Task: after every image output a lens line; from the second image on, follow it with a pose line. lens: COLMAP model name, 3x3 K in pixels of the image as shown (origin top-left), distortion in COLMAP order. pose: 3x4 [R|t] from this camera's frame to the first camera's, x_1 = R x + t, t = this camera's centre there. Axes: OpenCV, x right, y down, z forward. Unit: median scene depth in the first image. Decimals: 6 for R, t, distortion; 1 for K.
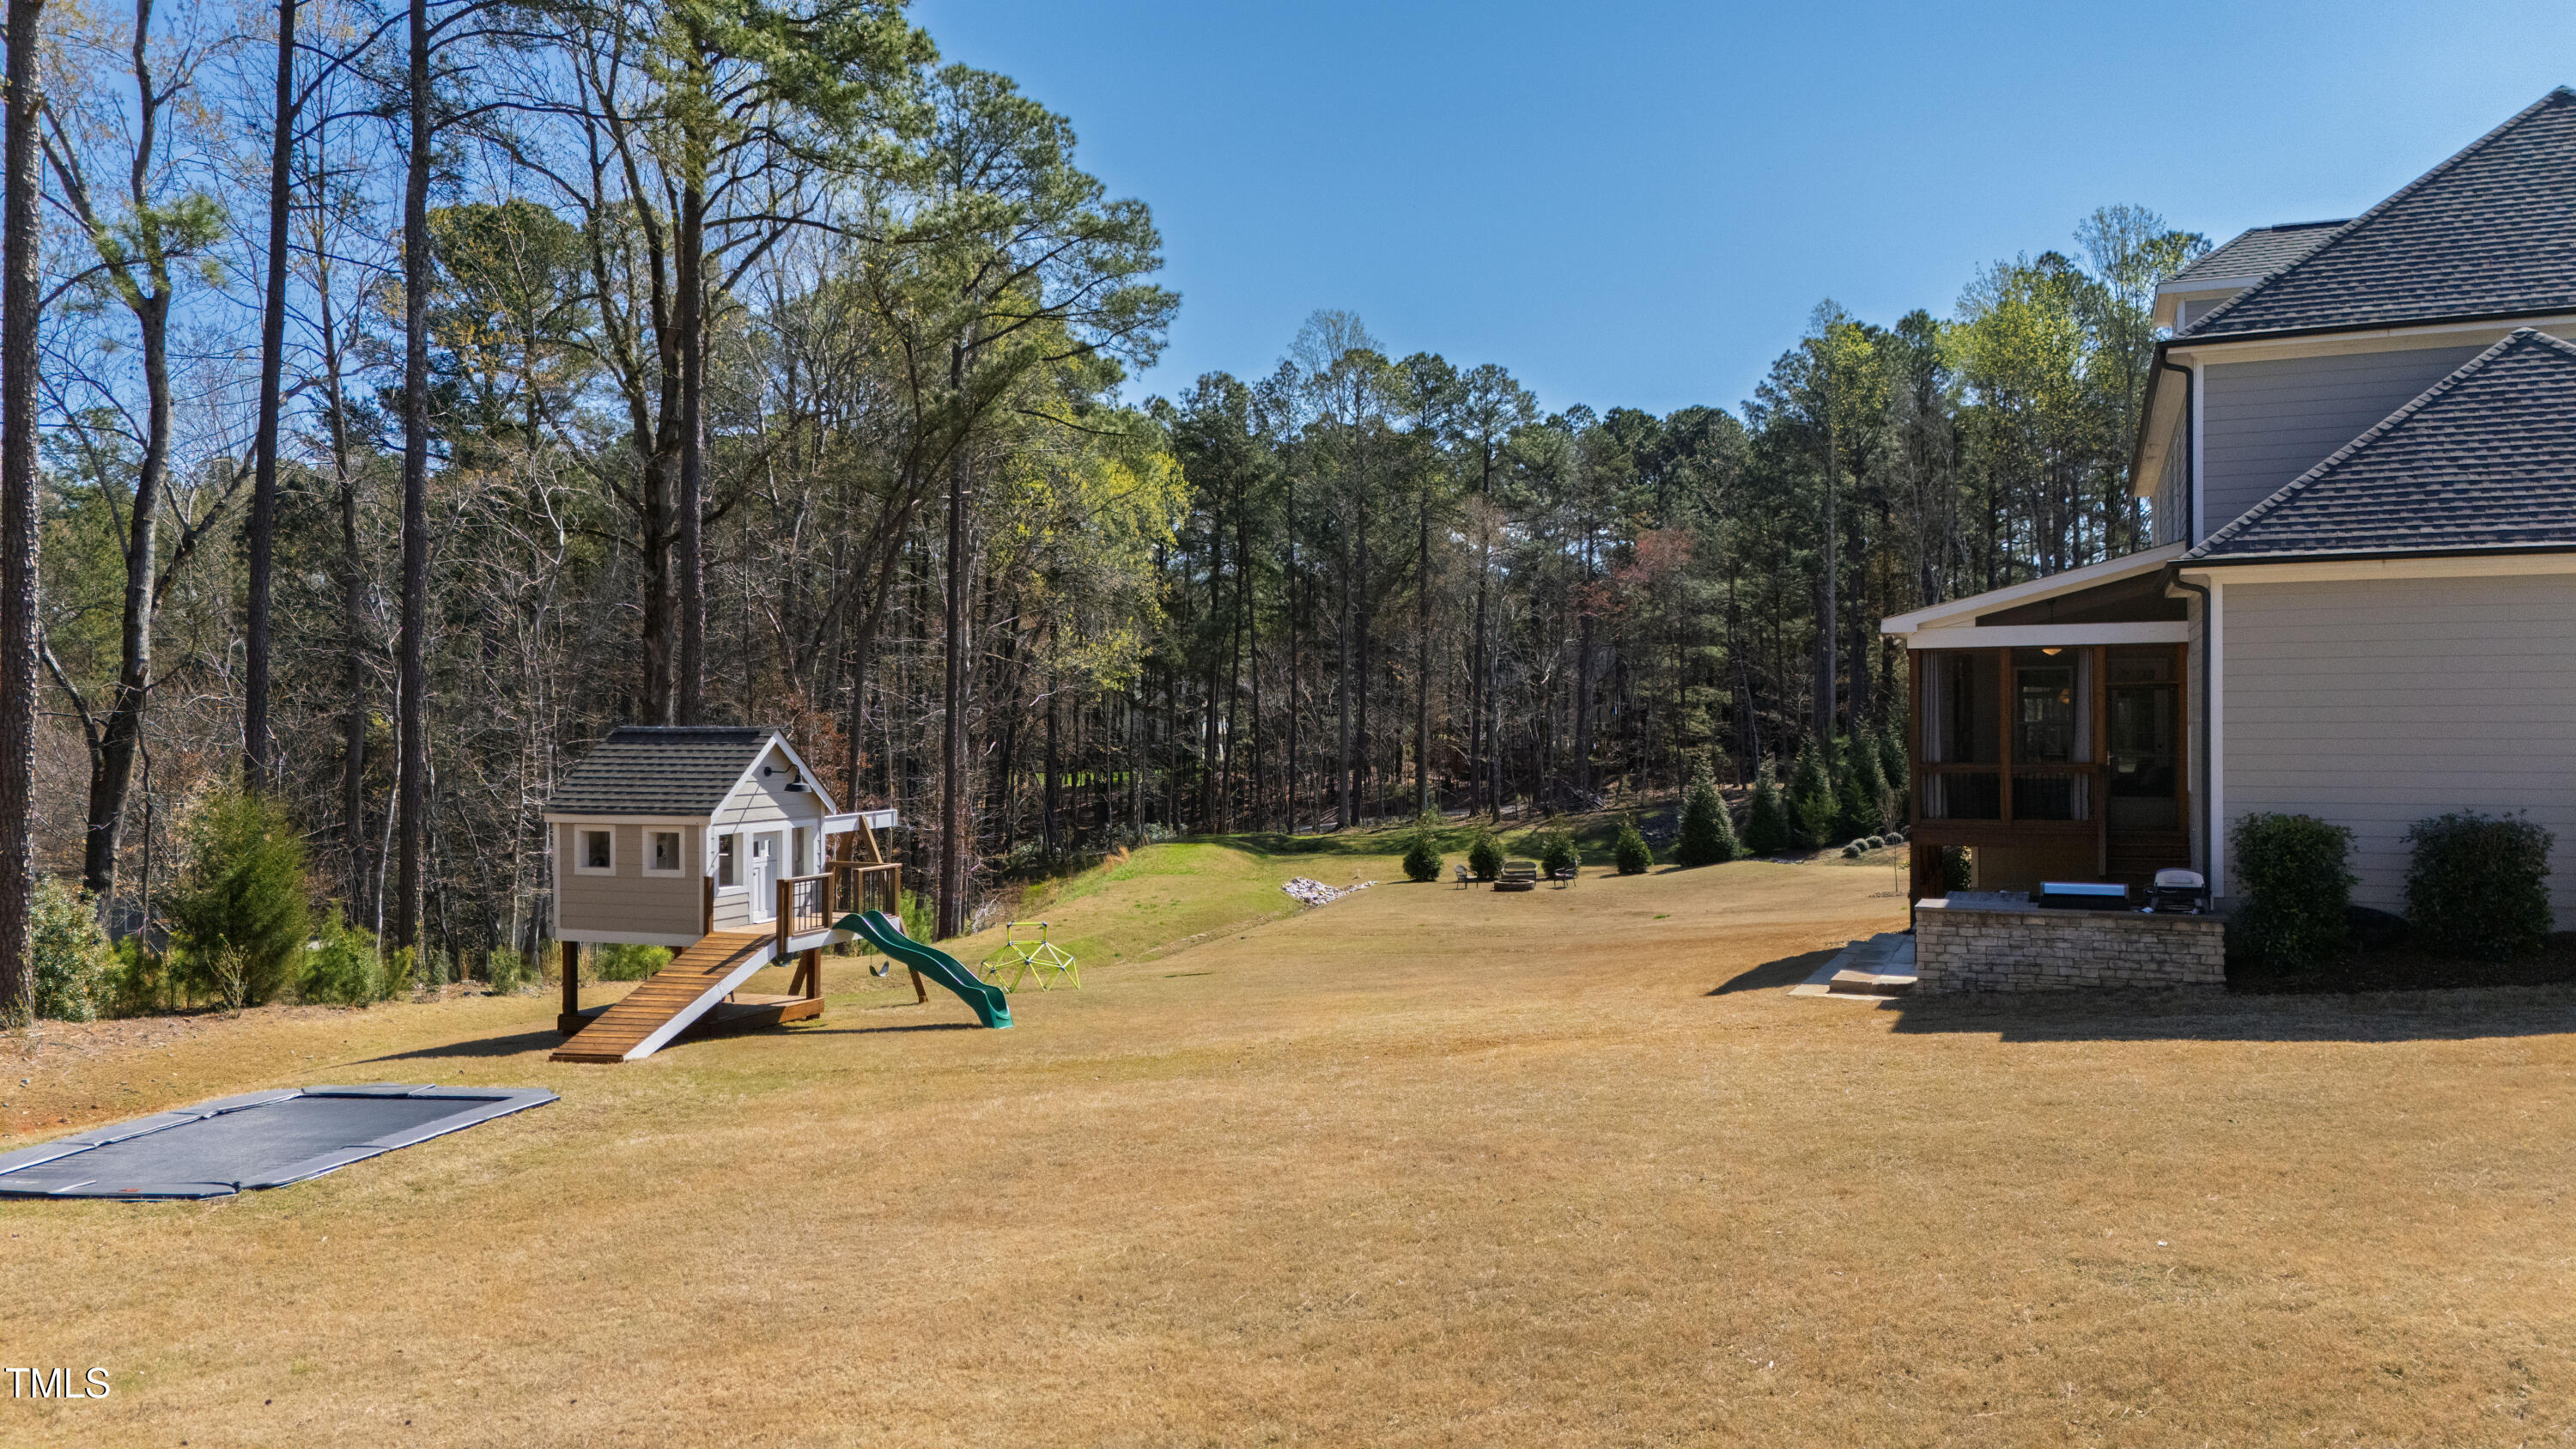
lens RADIAL K [[1892.4, 0, 1292.0], [0, 1892.4, 715.6], [0, 0, 1]] dist [0.027473, -0.012283]
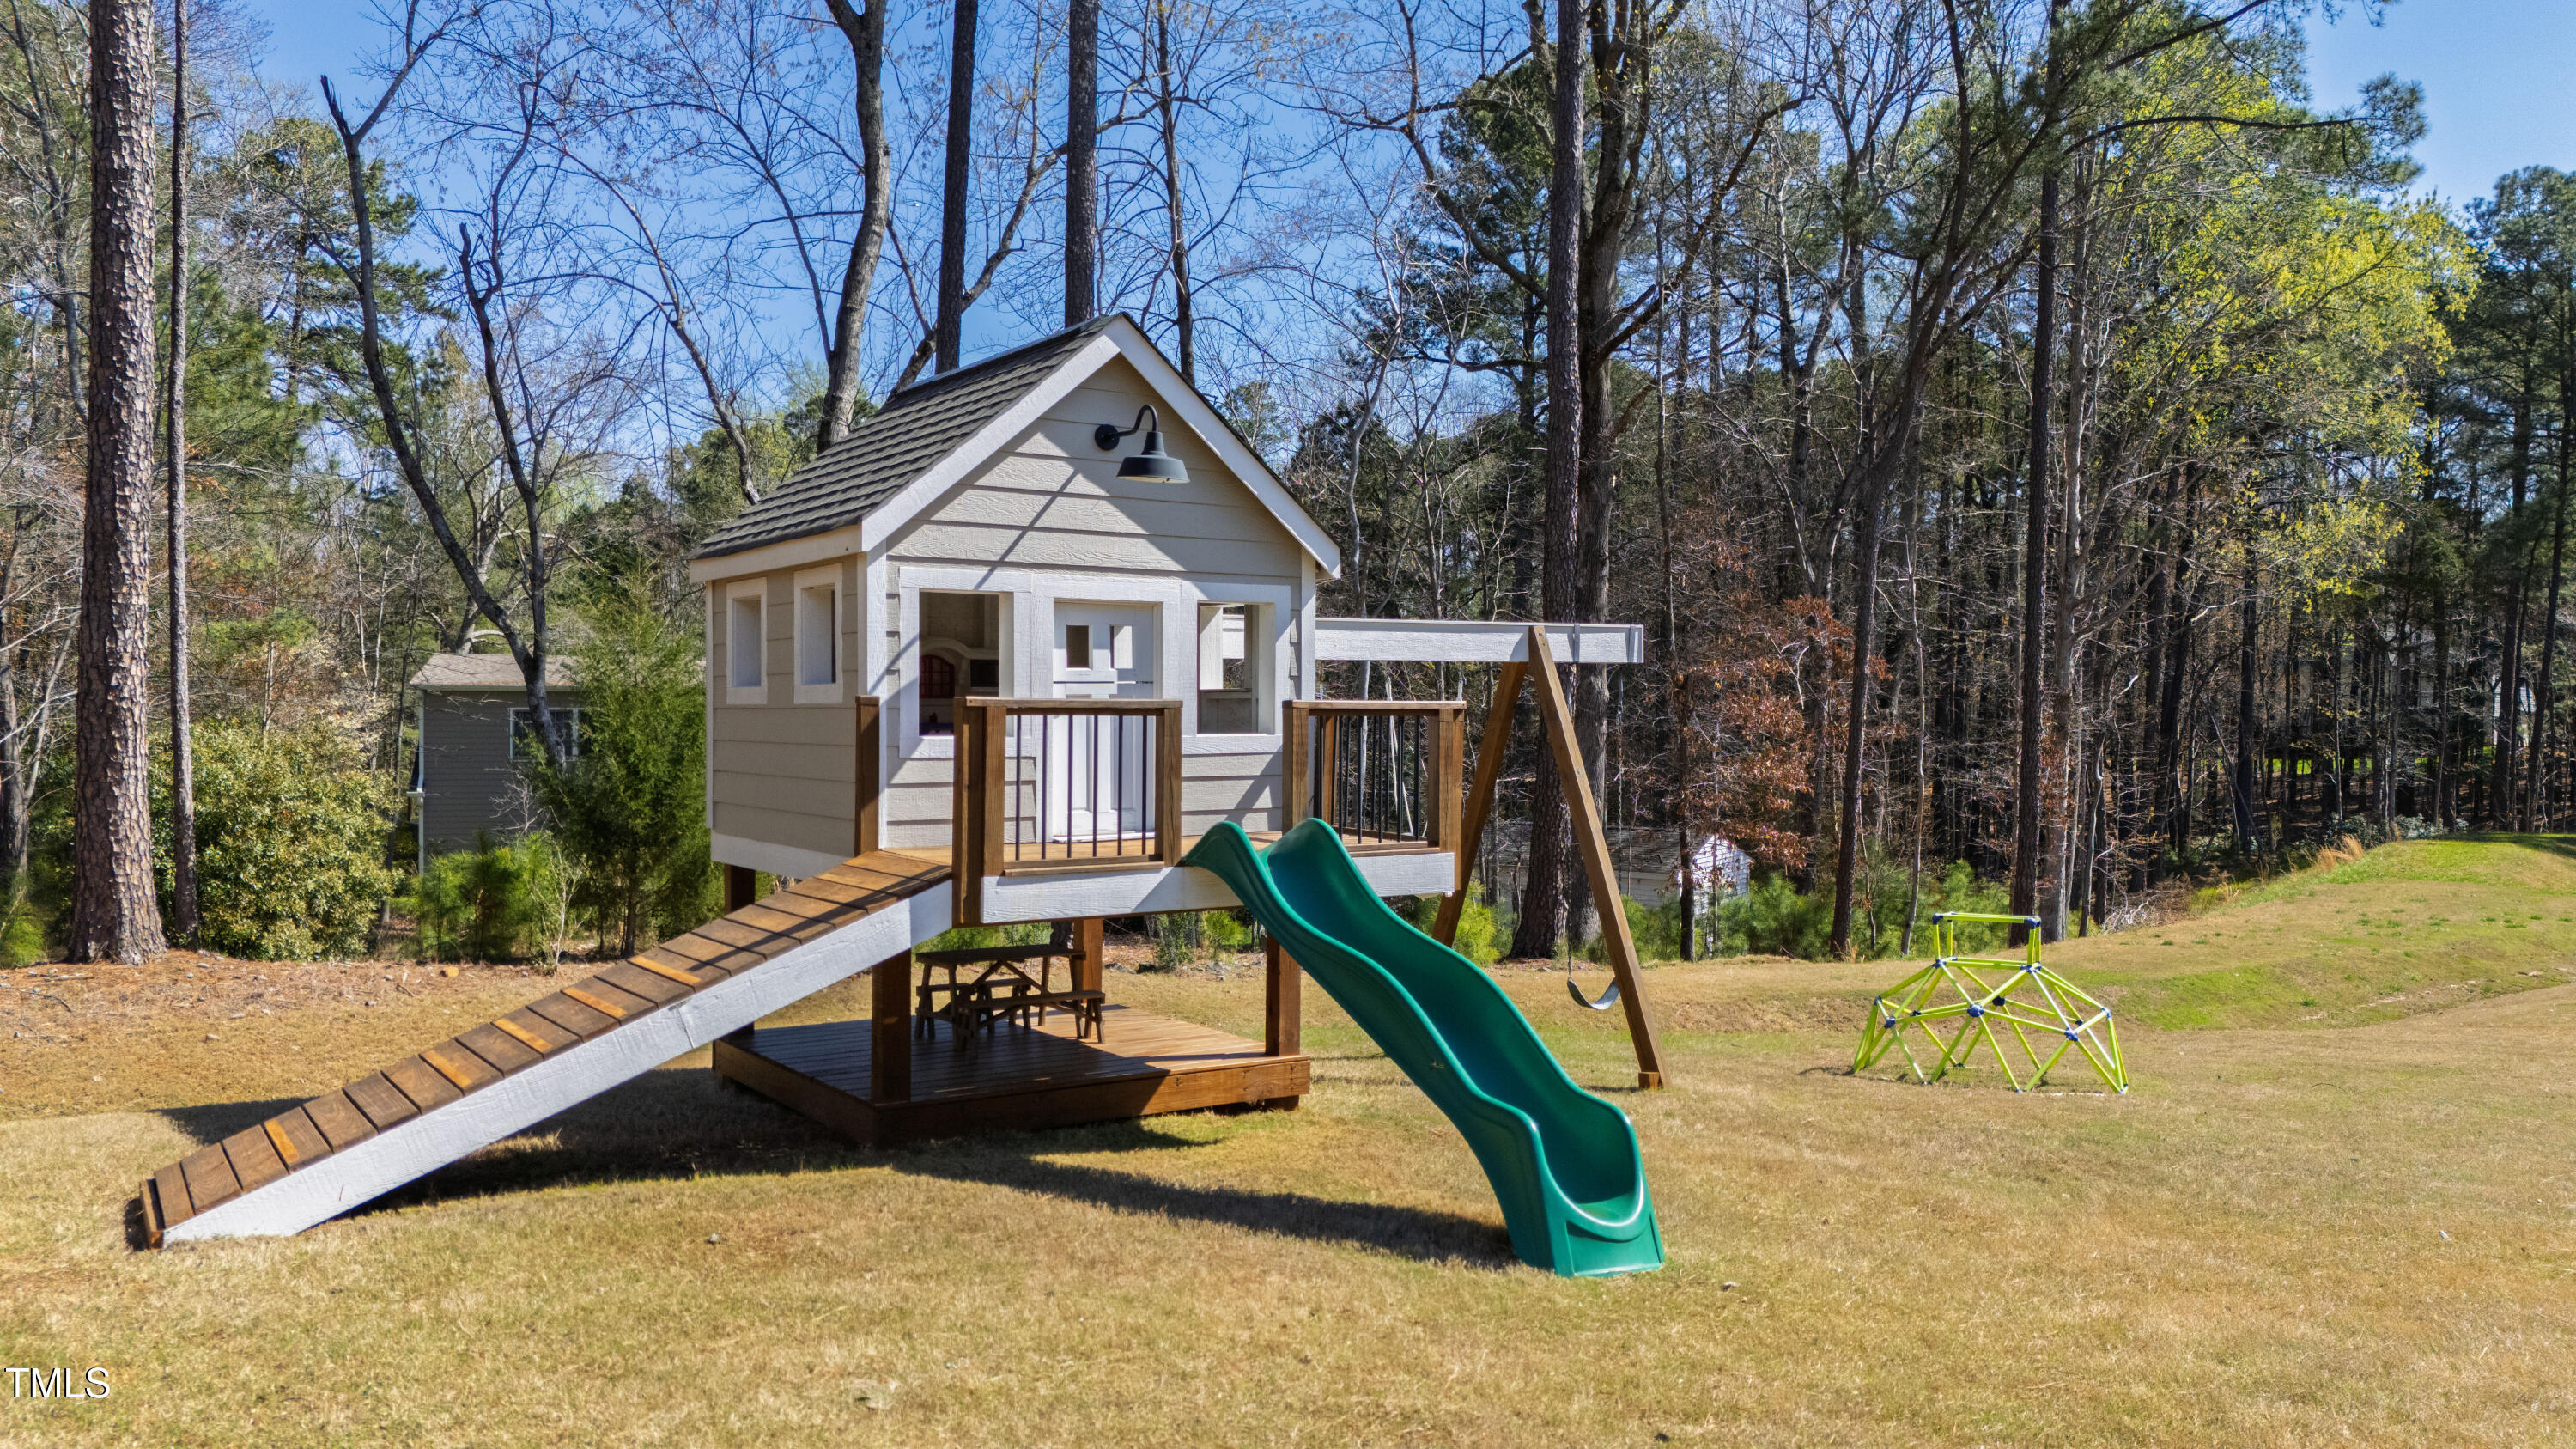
lens RADIAL K [[1892.4, 0, 1294.7], [0, 1892.4, 712.0], [0, 0, 1]] dist [0.027473, -0.012283]
pose [[0.820561, 0.011416, -0.571445, -0.012196], [-0.011363, 0.999929, 0.003659, 0.028736], [0.571446, 0.003491, 0.820632, 0.253794]]
